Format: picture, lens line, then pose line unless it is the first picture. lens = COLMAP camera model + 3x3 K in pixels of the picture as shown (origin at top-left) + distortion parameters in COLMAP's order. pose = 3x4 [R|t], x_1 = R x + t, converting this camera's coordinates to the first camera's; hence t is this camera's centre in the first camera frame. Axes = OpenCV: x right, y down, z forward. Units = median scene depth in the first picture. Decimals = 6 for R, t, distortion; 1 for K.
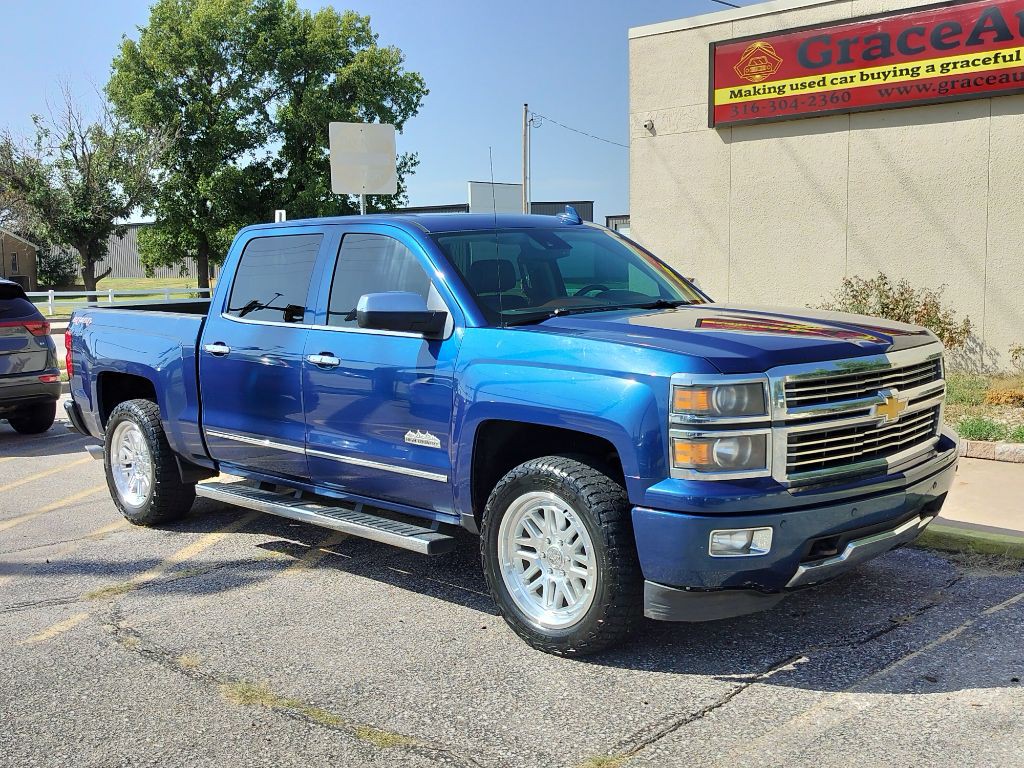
lens RADIAL K [[1149.0, 0, 484.1], [0, 1149.0, 405.6], [0, 0, 1]] dist [0.008017, 0.000000]
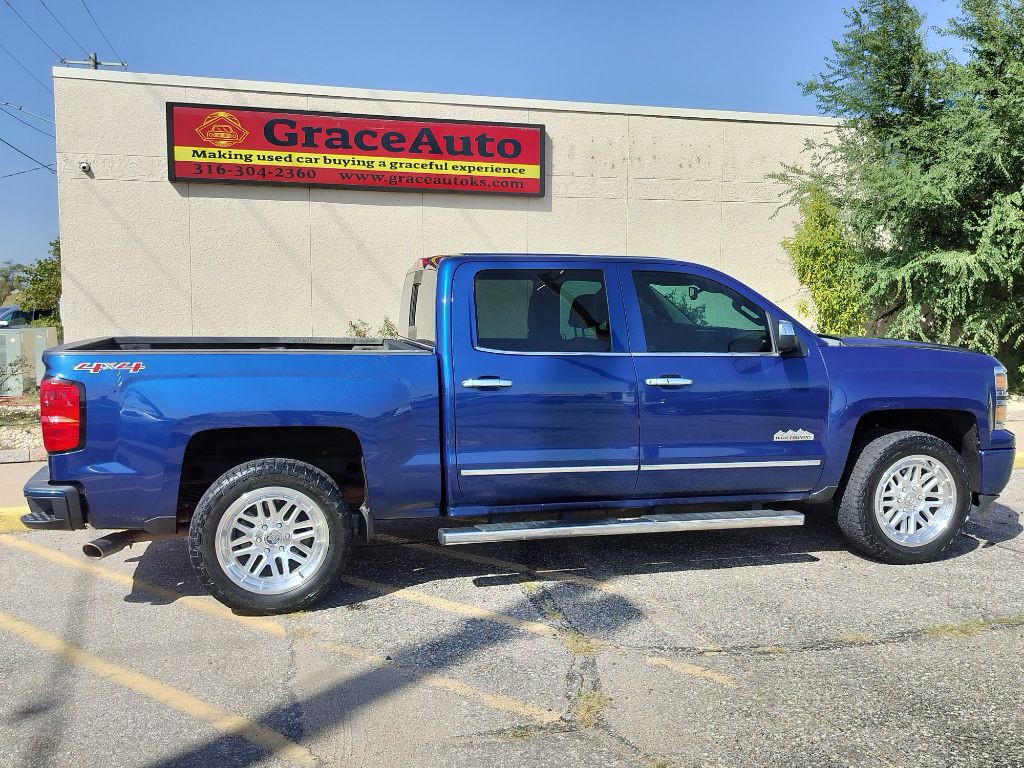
lens RADIAL K [[983.9, 0, 524.5], [0, 983.9, 394.7], [0, 0, 1]] dist [0.023492, 0.000000]
pose [[0.479349, -0.054813, 0.875911, -0.516269], [0.093882, 0.995523, 0.010921, -0.025582], [-0.872588, 0.076997, 0.482349, 0.320395]]
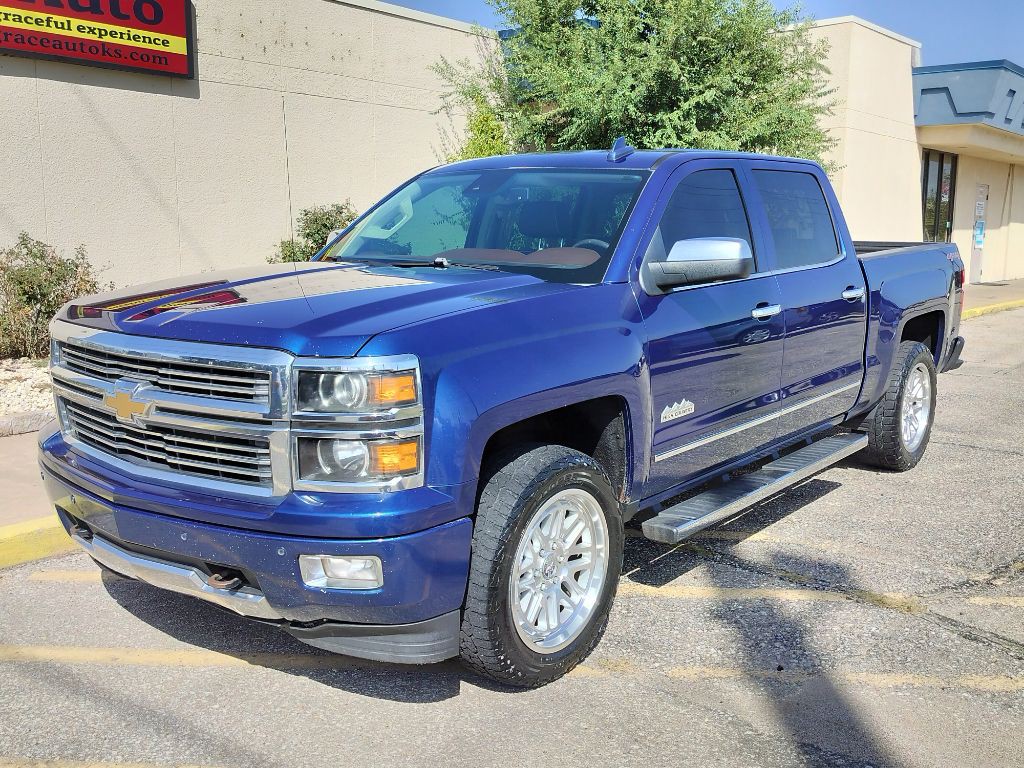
lens RADIAL K [[1023.5, 0, 528.4], [0, 1023.5, 388.1], [0, 0, 1]] dist [0.003785, 0.000000]
pose [[-0.110657, -0.135124, 0.984630, -0.497172], [0.116438, 0.982129, 0.147867, -0.062541], [-0.987014, 0.131011, -0.092946, 0.651632]]
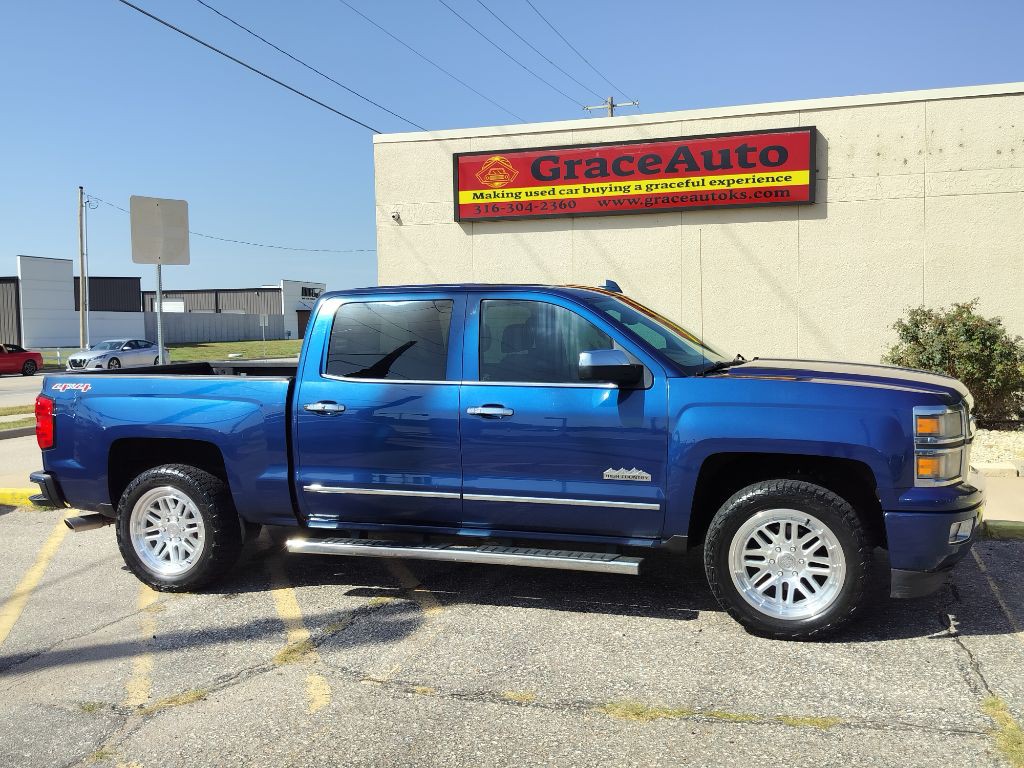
lens RADIAL K [[983.9, 0, 494.2], [0, 983.9, 392.8], [0, 0, 1]] dist [0.023492, 0.000000]
pose [[0.890532, -0.027108, 0.454112, -0.276965], [0.056691, 0.997055, -0.051655, -0.004796], [-0.451374, 0.071744, 0.889446, 0.071043]]
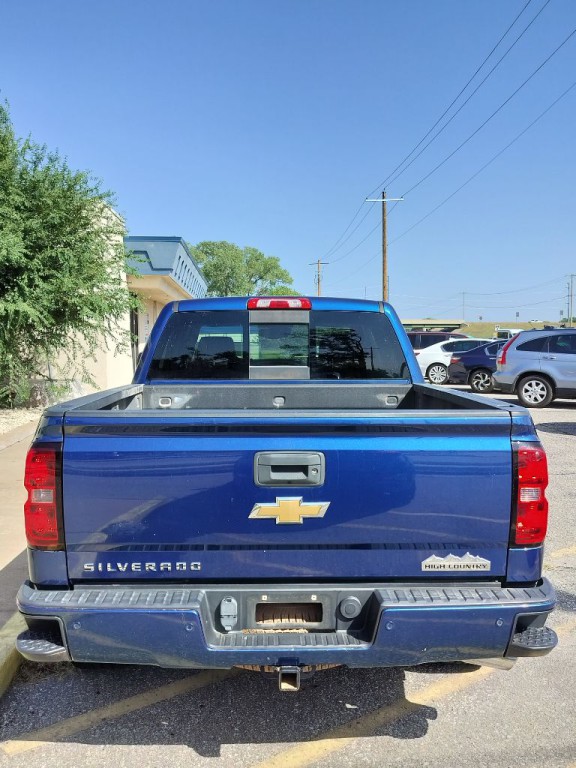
lens RADIAL K [[737.9, 0, 290.6], [0, 737.9, 392.4], [0, 0, 1]] dist [0.023492, 0.000000]
pose [[-0.756752, -0.022531, 0.653314, -0.341889], [0.098419, 0.984087, 0.147940, -0.104802], [-0.646251, 0.176253, -0.742492, 0.910838]]
